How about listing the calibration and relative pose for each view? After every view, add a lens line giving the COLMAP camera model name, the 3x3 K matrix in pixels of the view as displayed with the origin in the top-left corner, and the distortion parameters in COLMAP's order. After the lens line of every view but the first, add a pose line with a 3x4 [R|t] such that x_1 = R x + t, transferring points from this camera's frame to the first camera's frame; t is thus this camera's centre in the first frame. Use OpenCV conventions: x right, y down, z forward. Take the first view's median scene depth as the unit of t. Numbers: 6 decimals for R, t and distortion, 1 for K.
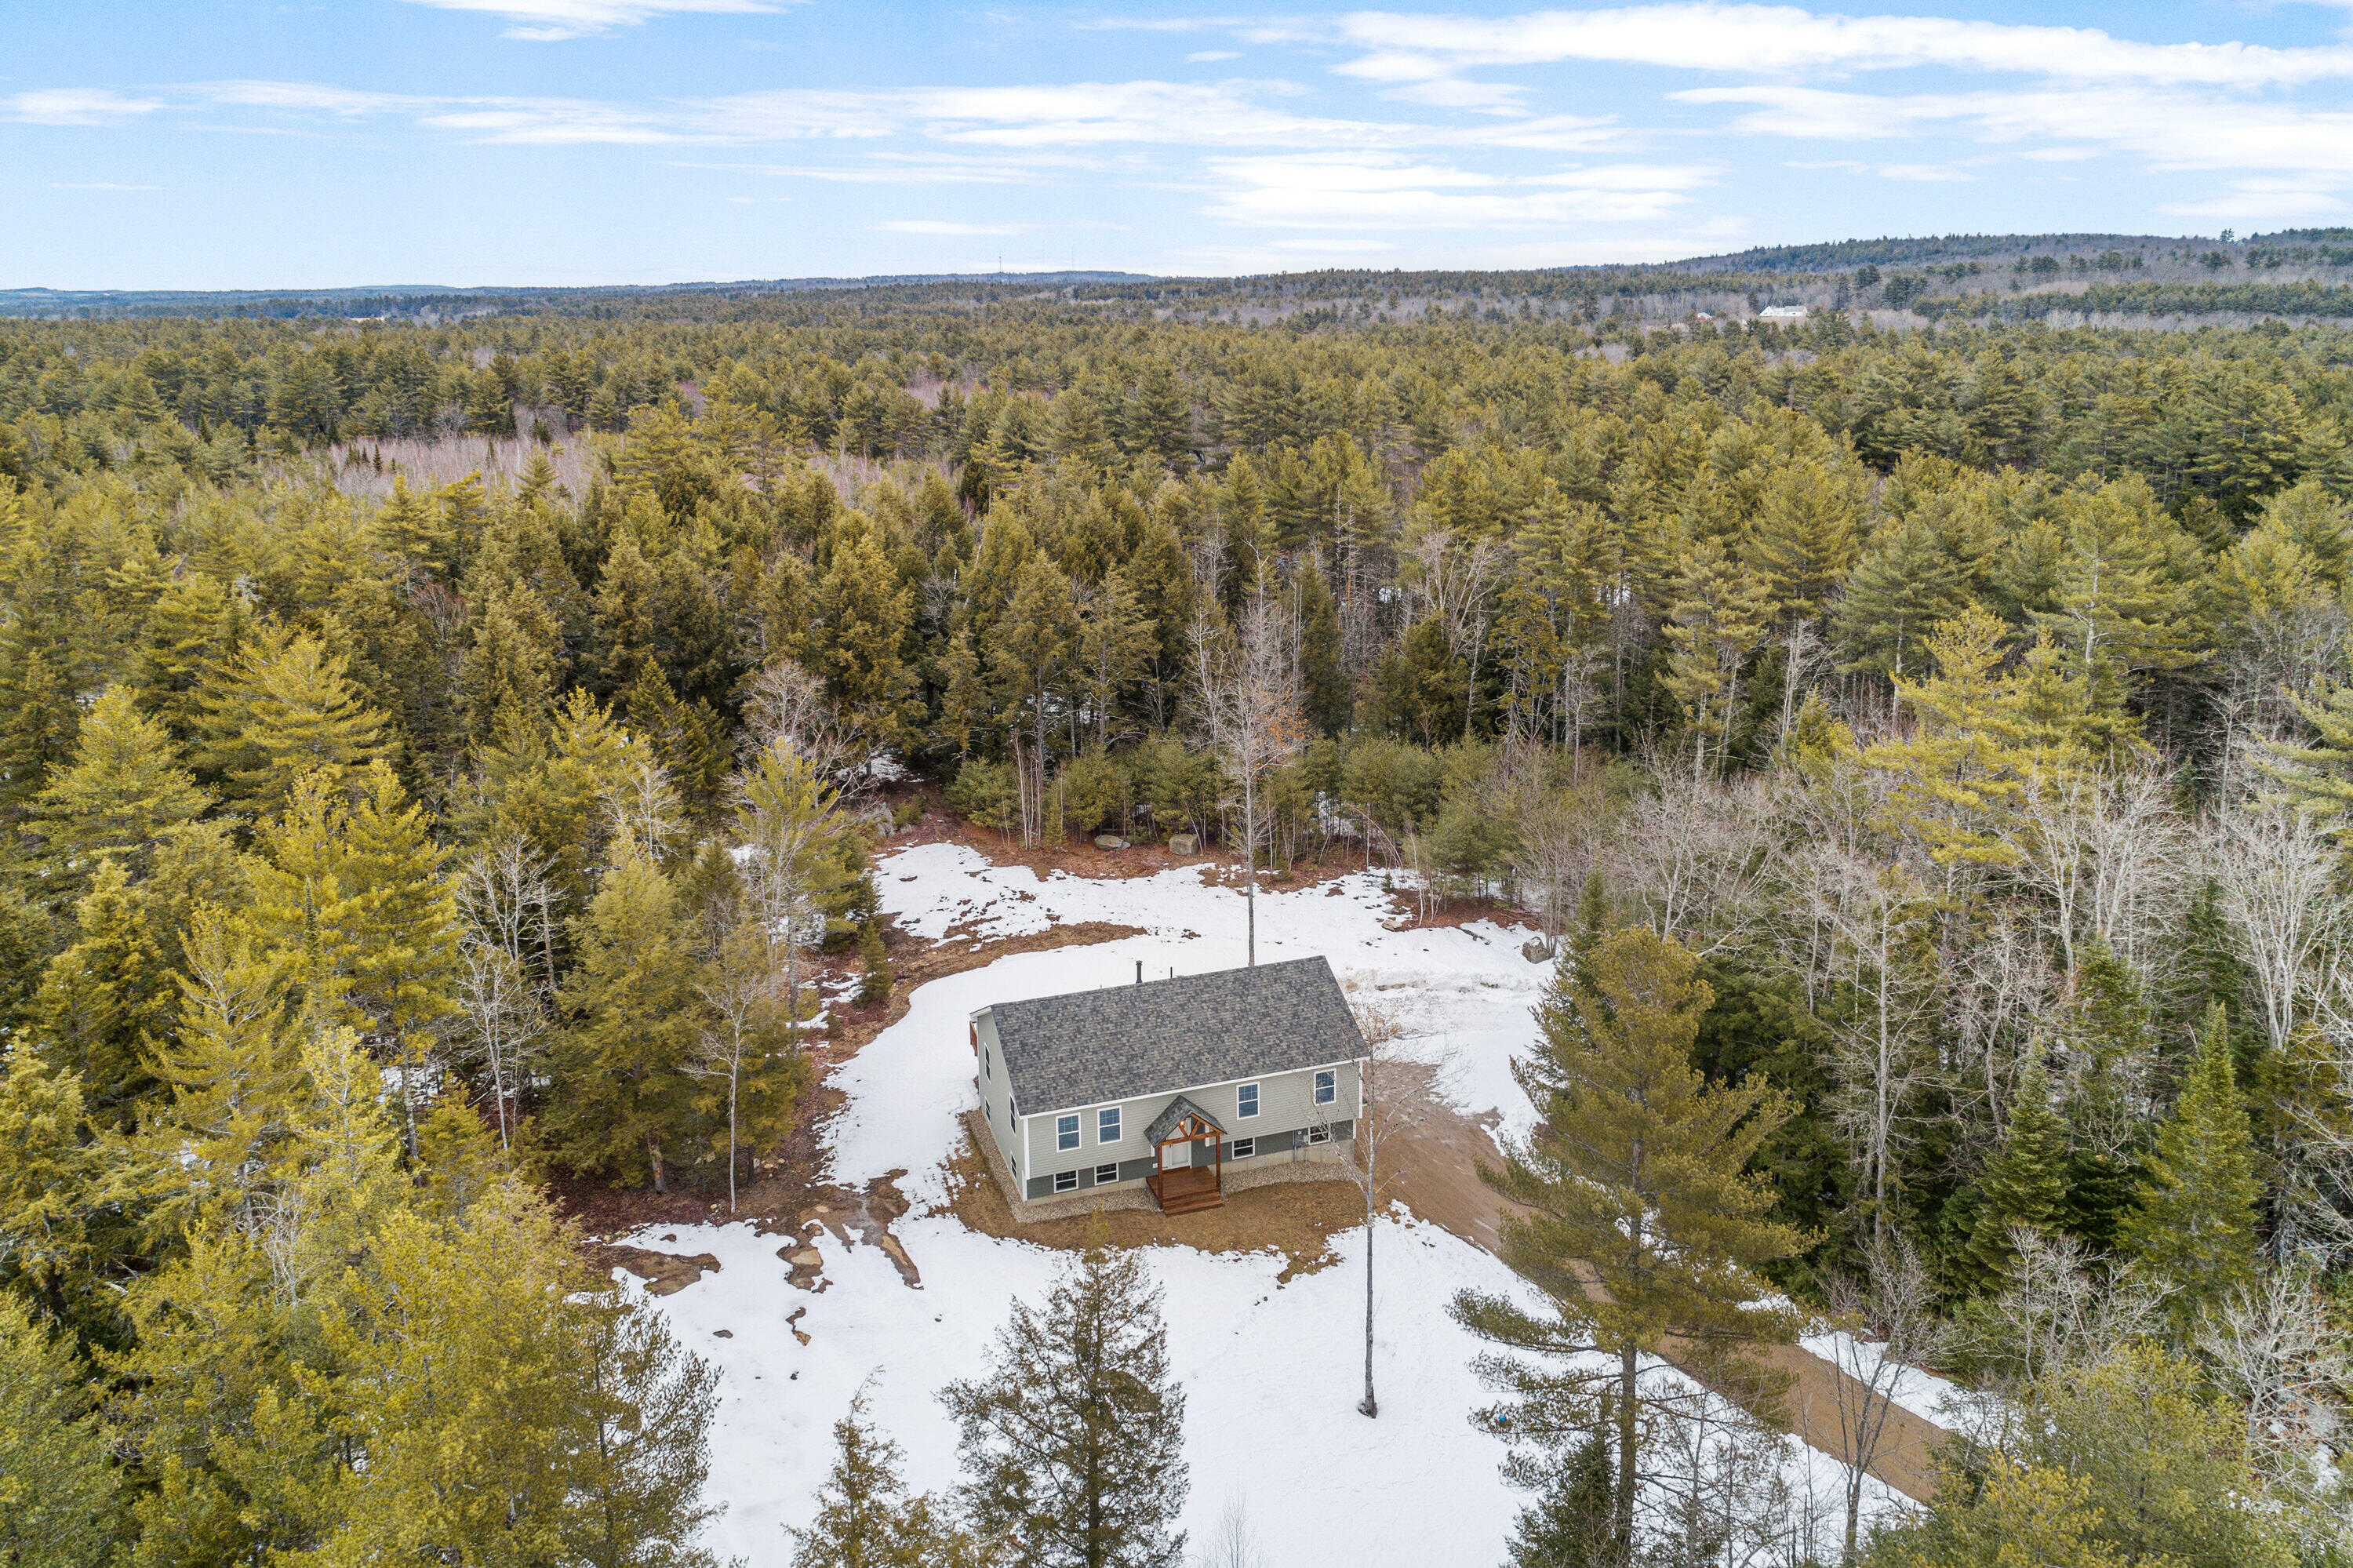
lens RADIAL K [[1684.9, 0, 1169.5], [0, 1684.9, 529.9], [0, 0, 1]] dist [-0.006258, 0.000276]
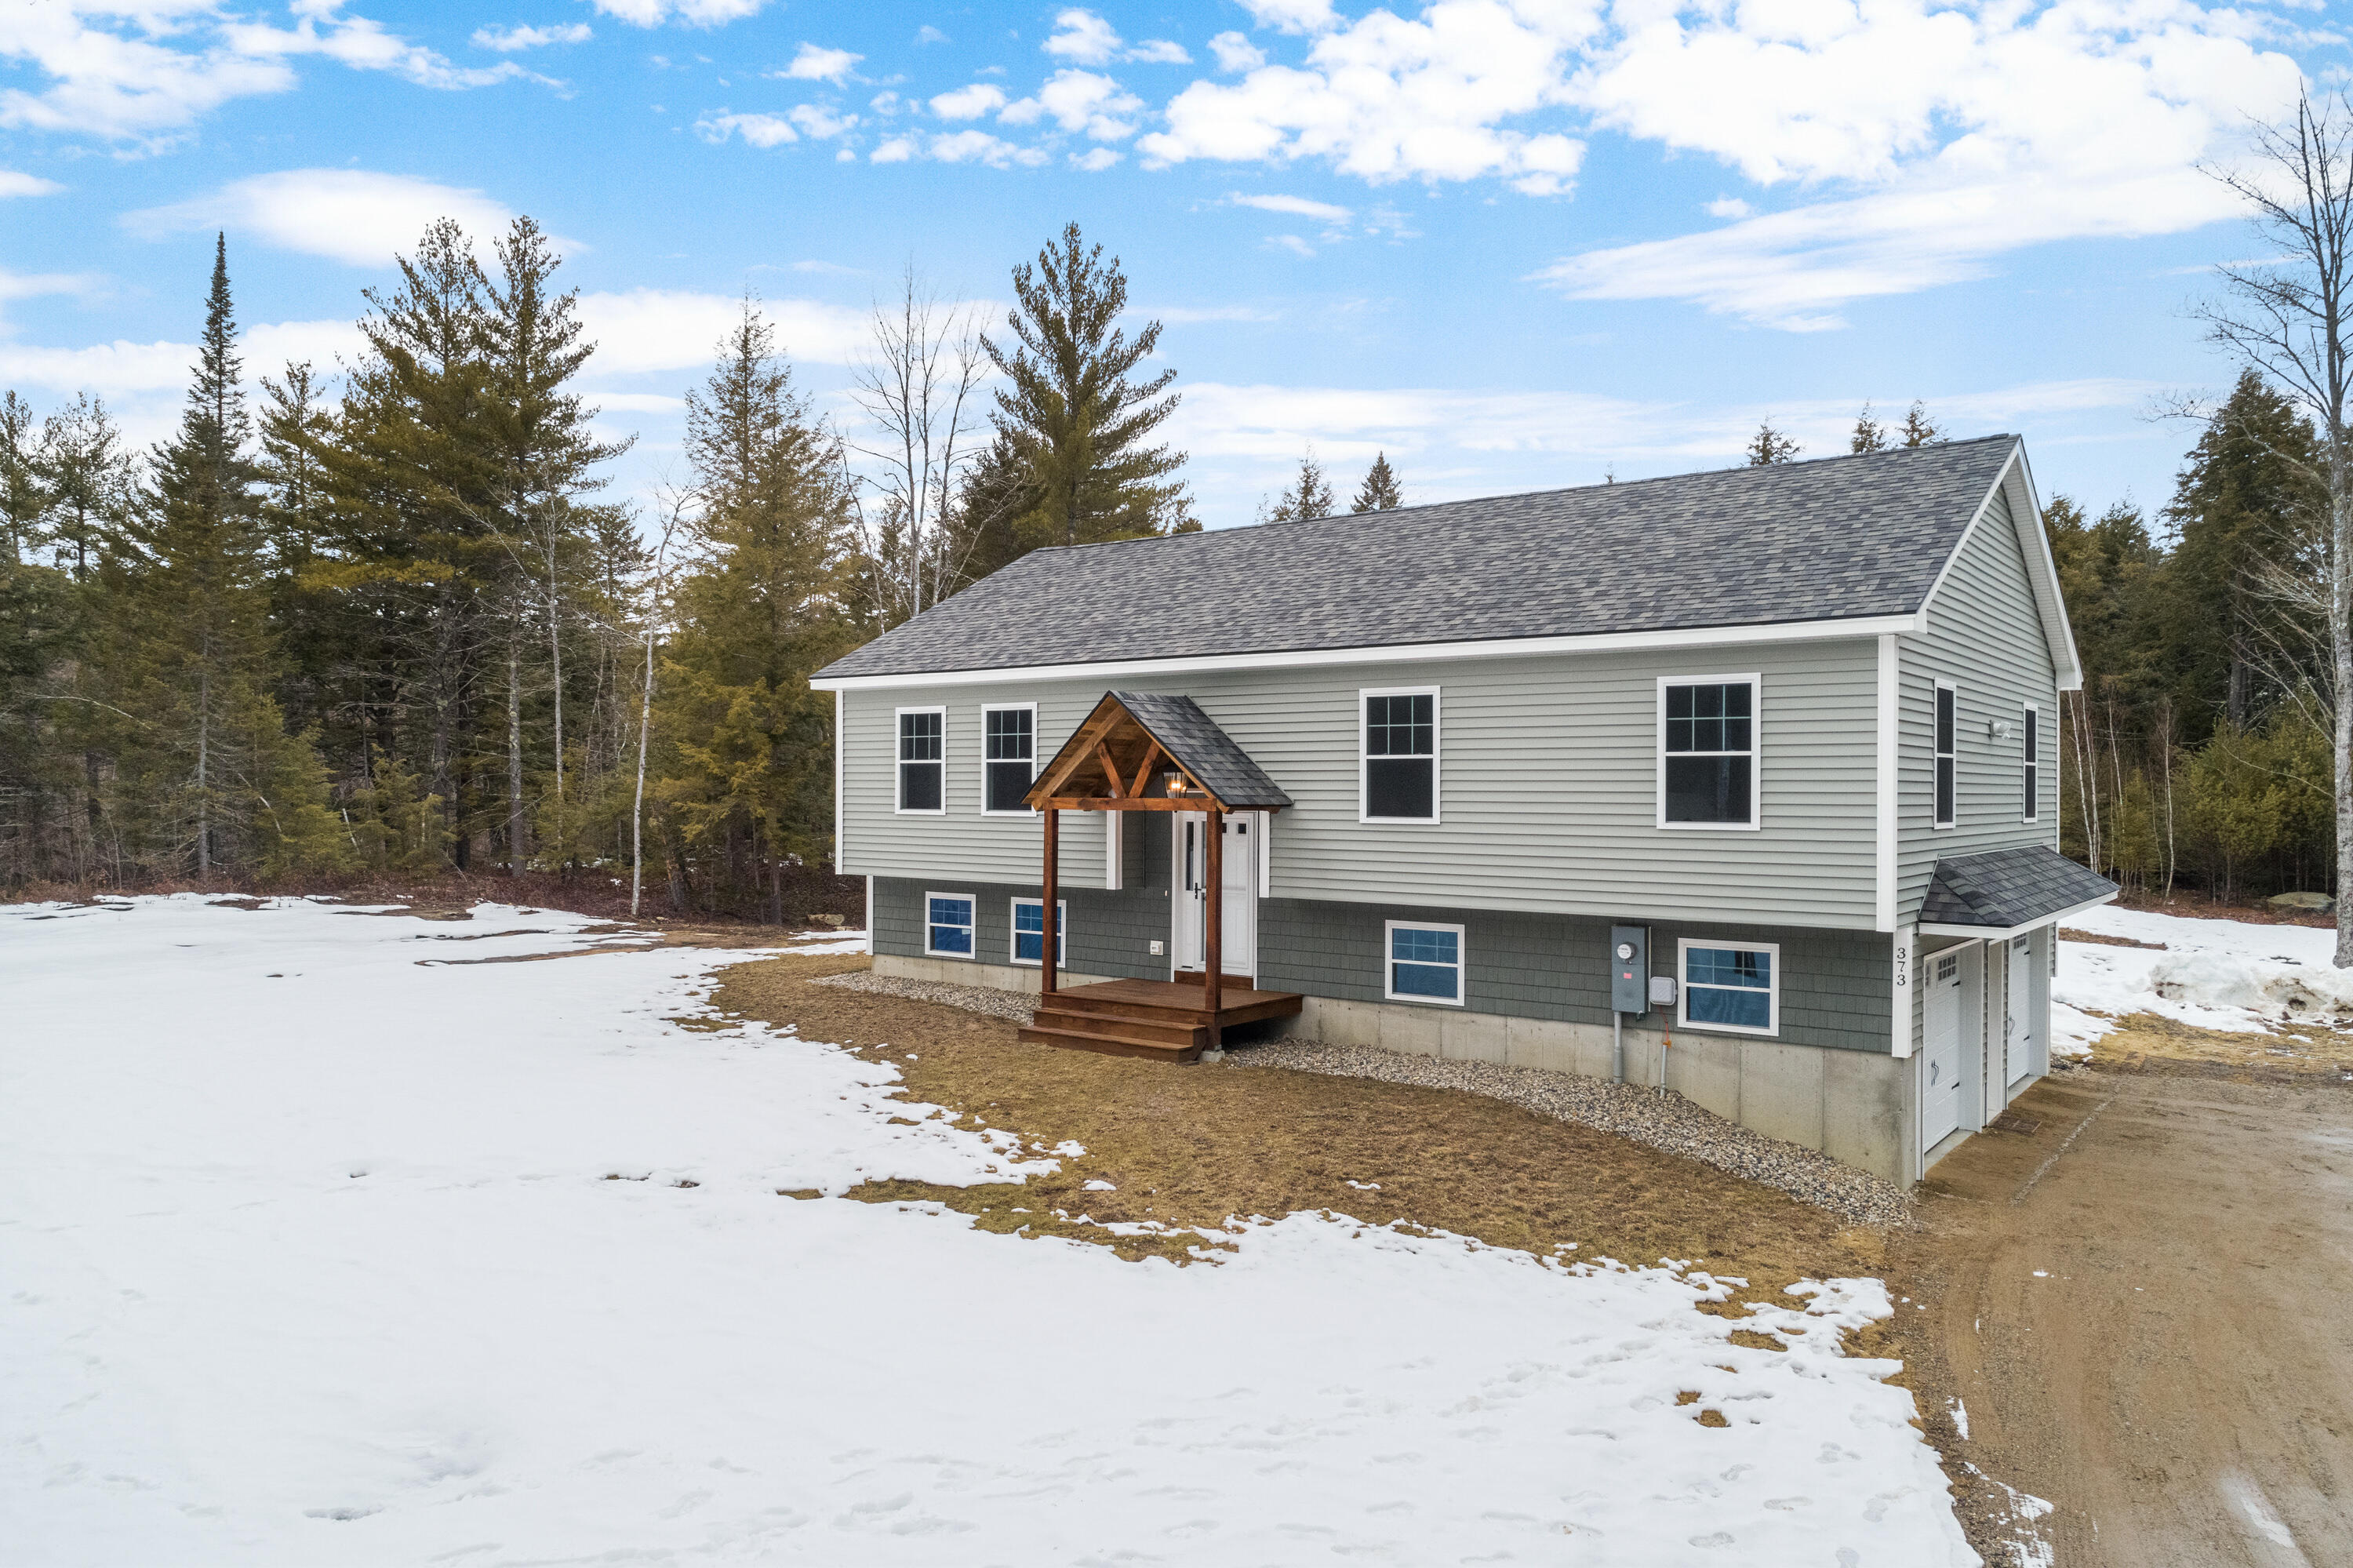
lens RADIAL K [[1582.6, 0, 1176.5], [0, 1582.6, 784.0], [0, 0, 1]] dist [-0.003751, 0.005669]
pose [[0.557035, 0.008258, -0.830448, 0.245603], [-0.134785, 0.987592, -0.080589, 0.380053], [0.819478, 0.156823, 0.551237, 0.856002]]
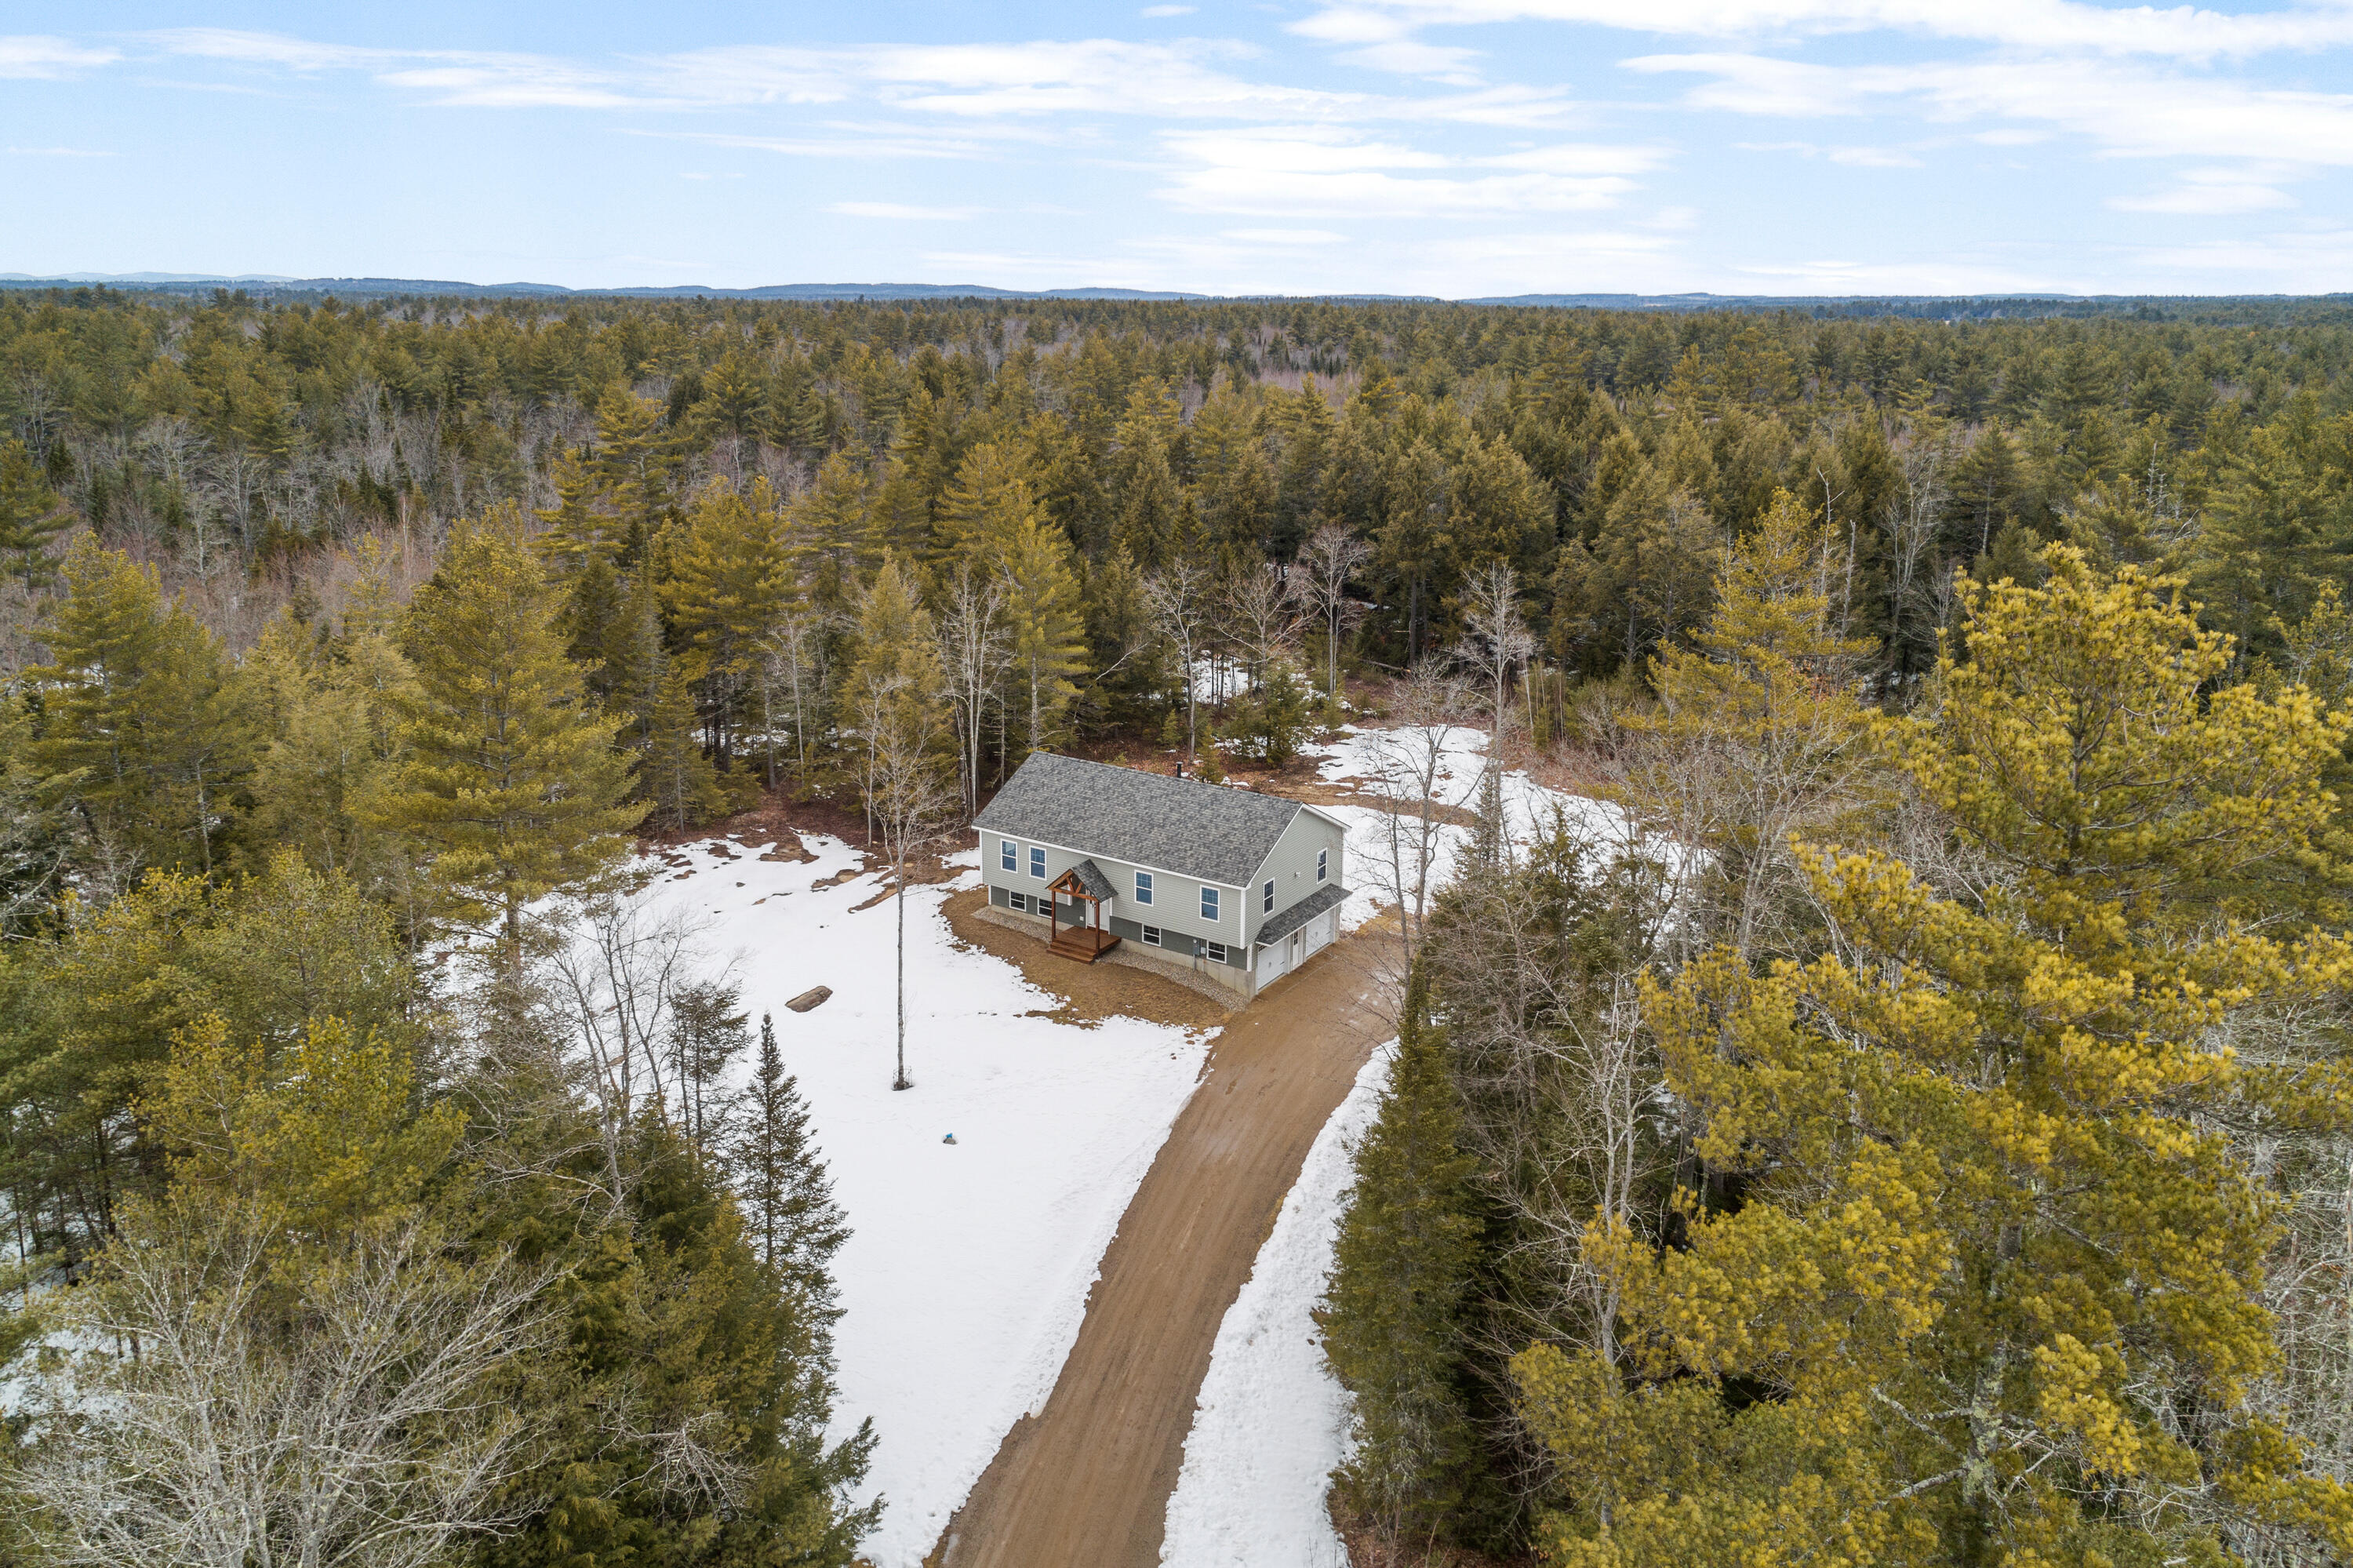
lens RADIAL K [[1684.9, 0, 1169.5], [0, 1684.9, 529.9], [0, 0, 1]] dist [-0.006258, 0.000276]
pose [[0.610323, 0.121624, -0.782760, 0.900325], [-0.127309, 0.990358, 0.054616, 0.052191], [0.781856, 0.066319, 0.619922, 0.338220]]
